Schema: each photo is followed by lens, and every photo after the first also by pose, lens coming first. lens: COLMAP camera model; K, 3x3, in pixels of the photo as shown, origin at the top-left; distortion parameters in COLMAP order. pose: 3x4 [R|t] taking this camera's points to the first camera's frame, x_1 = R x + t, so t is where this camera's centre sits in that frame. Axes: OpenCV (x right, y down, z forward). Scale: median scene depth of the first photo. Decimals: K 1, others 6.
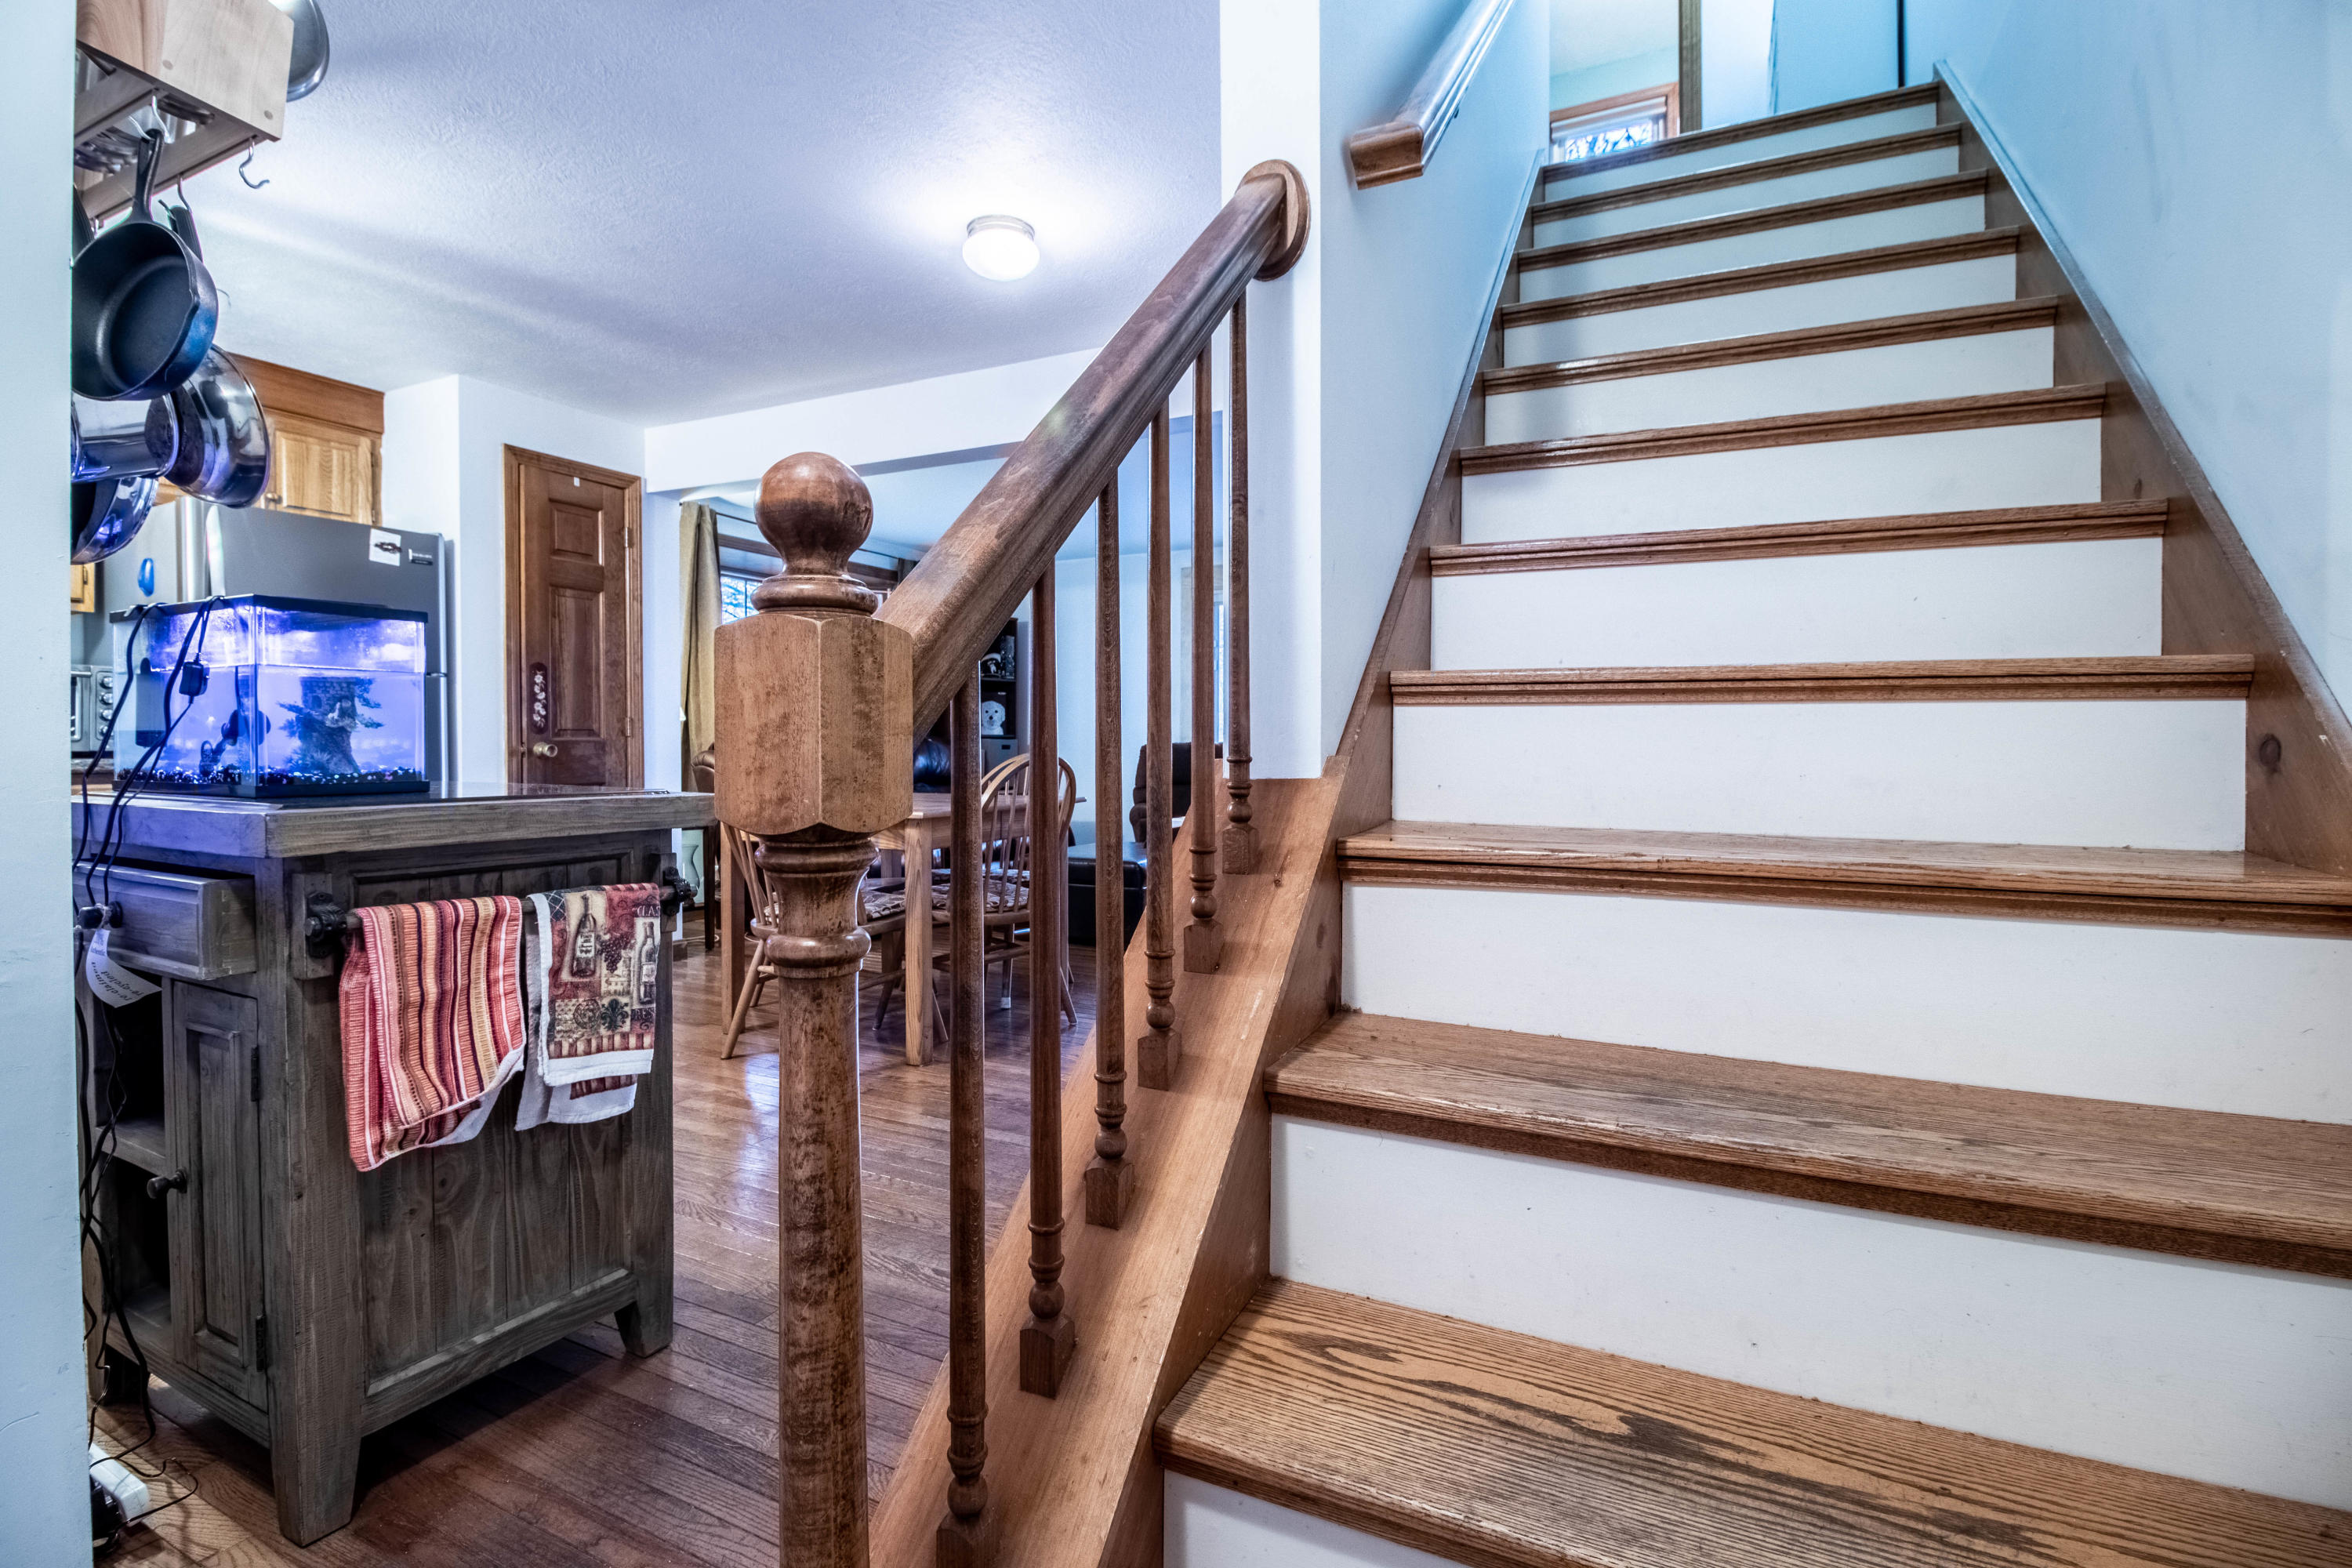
lens RADIAL K [[1086.3, 0, 1183.1], [0, 1086.3, 752.6], [0, 0, 1]] dist [-0.003085, -0.000642]
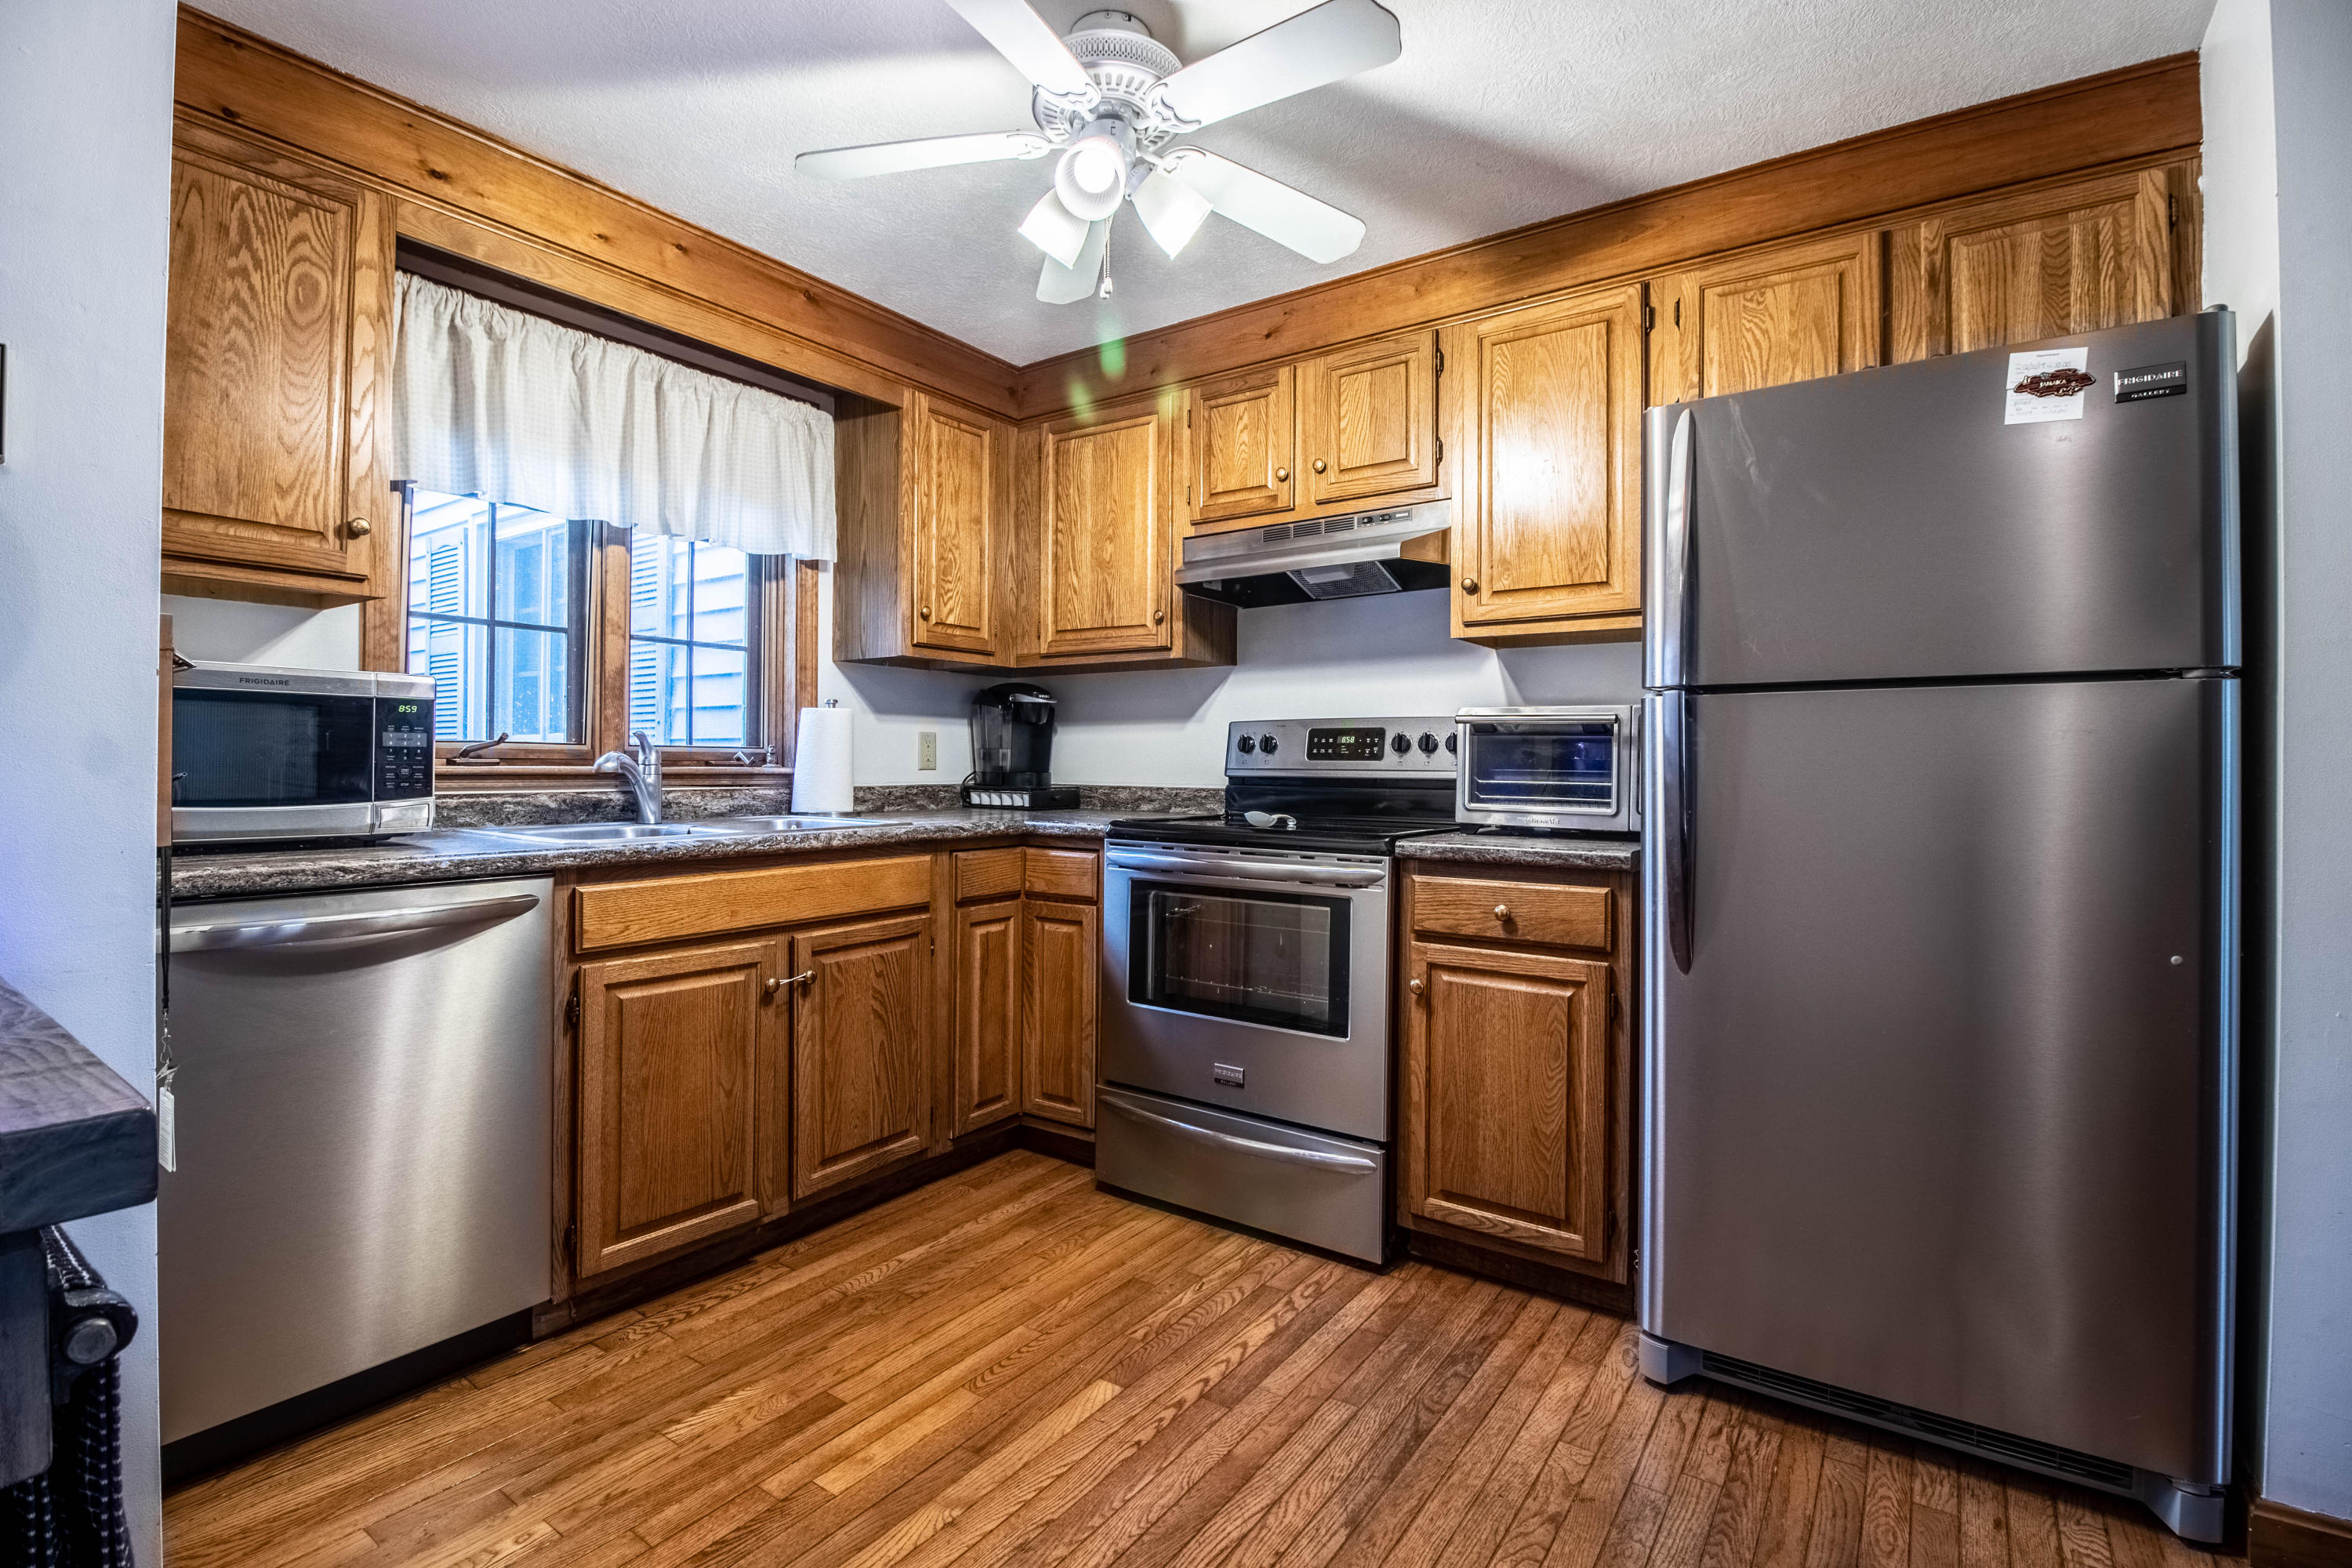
lens RADIAL K [[1086.3, 0, 1183.1], [0, 1086.3, 752.6], [0, 0, 1]] dist [-0.003085, -0.000642]
pose [[-0.147828, -0.010140, -0.988961, -0.253396], [-0.022720, 0.999718, -0.006854, -0.032998], [0.988752, 0.021456, -0.148017, 0.692265]]
